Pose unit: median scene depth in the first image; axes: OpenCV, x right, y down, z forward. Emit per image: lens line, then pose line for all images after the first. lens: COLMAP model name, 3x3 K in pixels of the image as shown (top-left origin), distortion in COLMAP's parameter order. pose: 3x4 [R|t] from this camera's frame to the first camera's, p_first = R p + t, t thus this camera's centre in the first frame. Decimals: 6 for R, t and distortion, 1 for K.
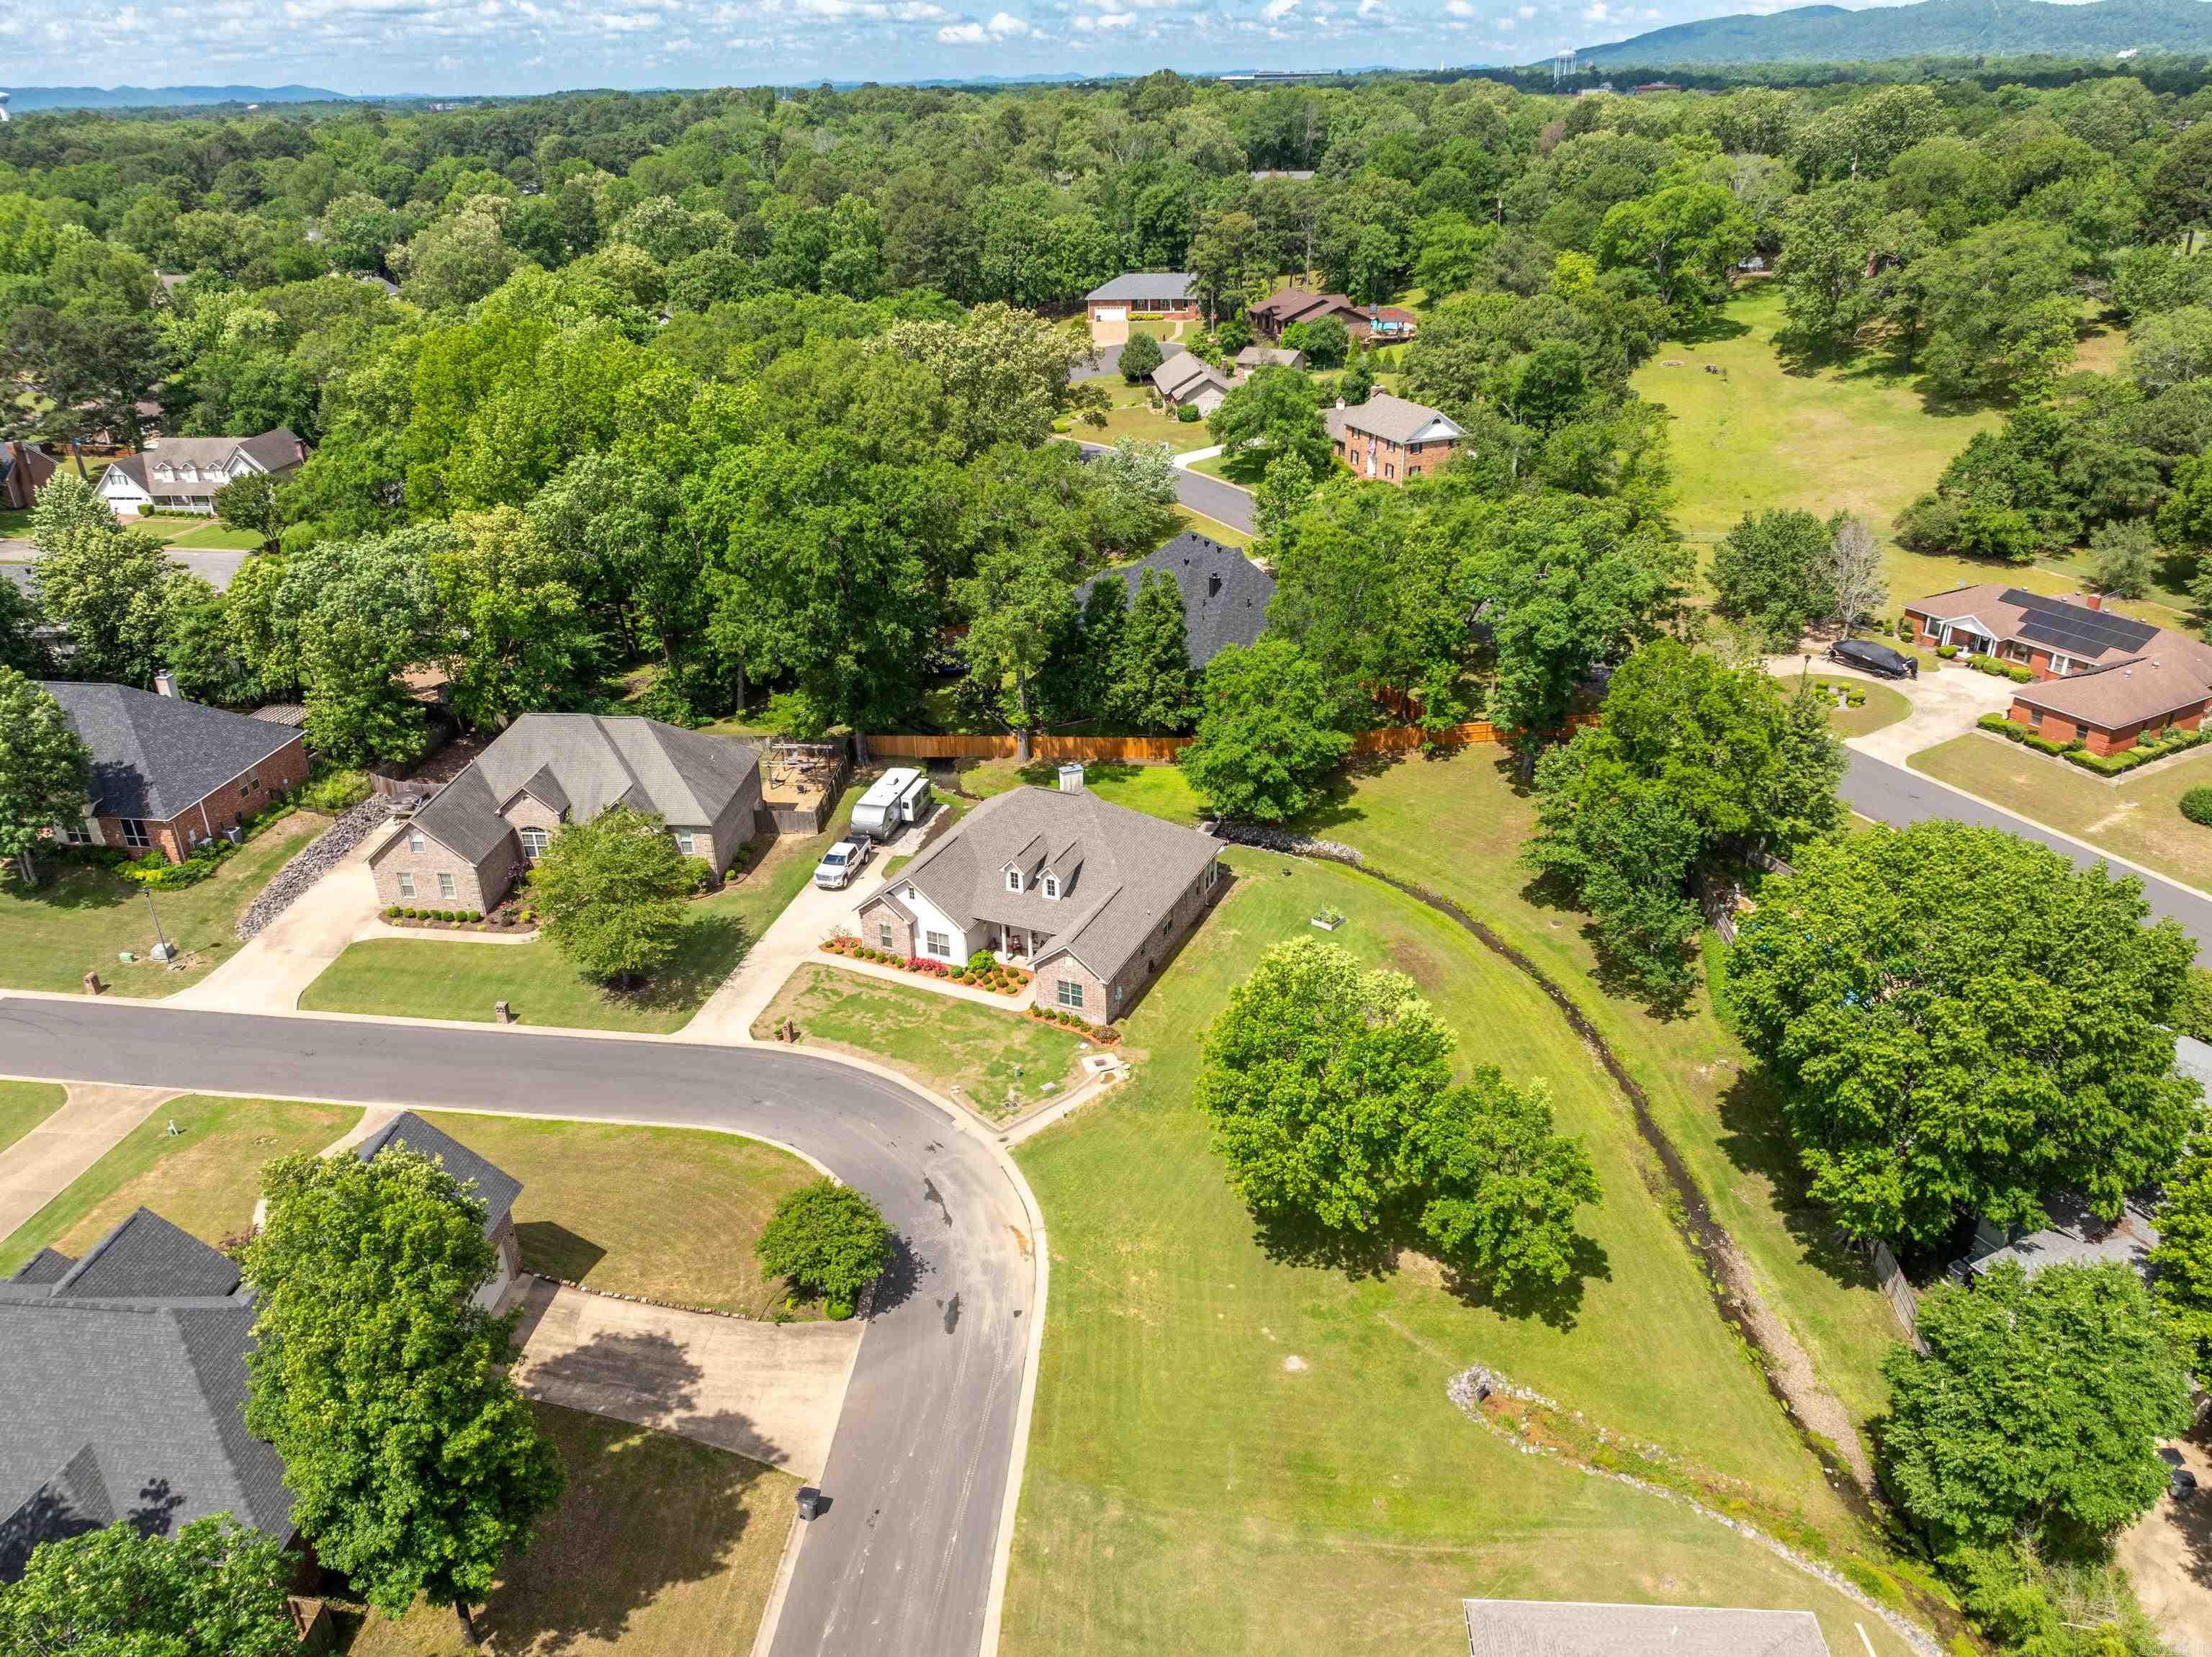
lens RADIAL K [[1549.2, 0, 1106.0], [0, 1549.2, 828.5], [0, 0, 1]] dist [-0.026109, 0.003524]
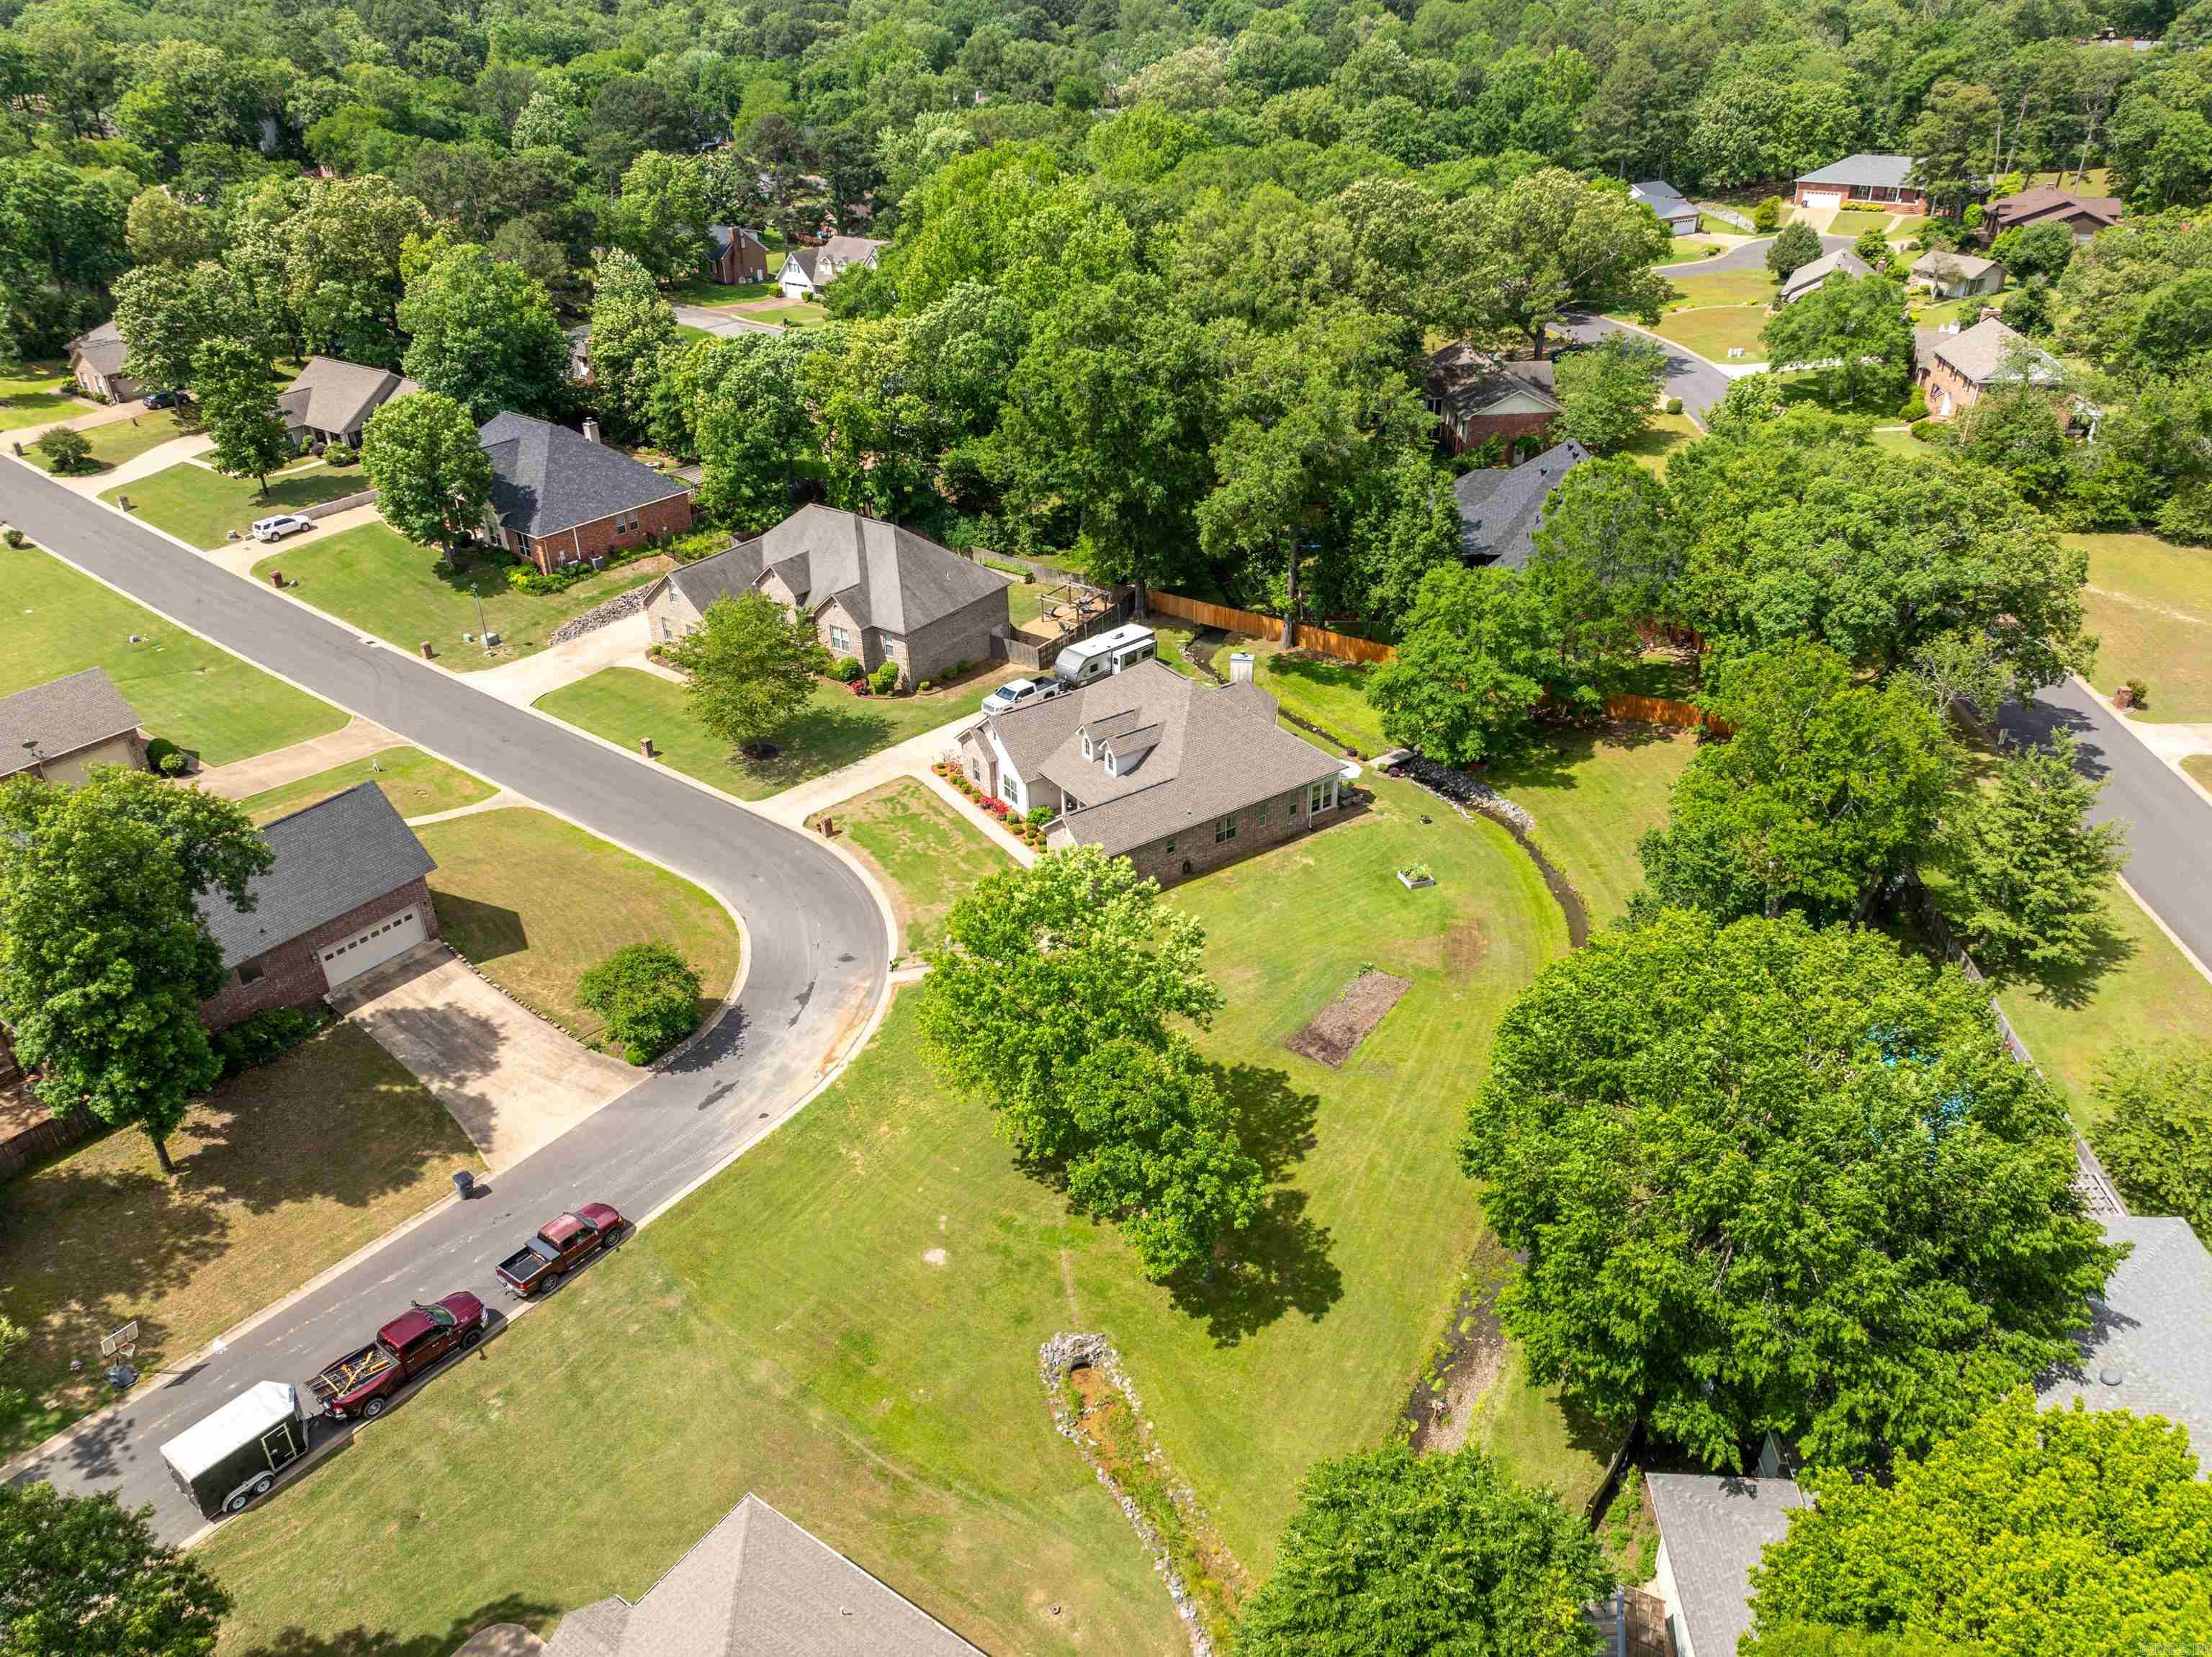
lens RADIAL K [[1543.8, 0, 1106.0], [0, 1543.8, 828.5], [0, 0, 1]] dist [-0.021814, 0.007810]
pose [[0.854241, 0.261748, -0.449178, 0.378200], [-0.224693, 0.965029, 0.135030, -0.048082], [0.468814, -0.014421, 0.883179, 0.119328]]
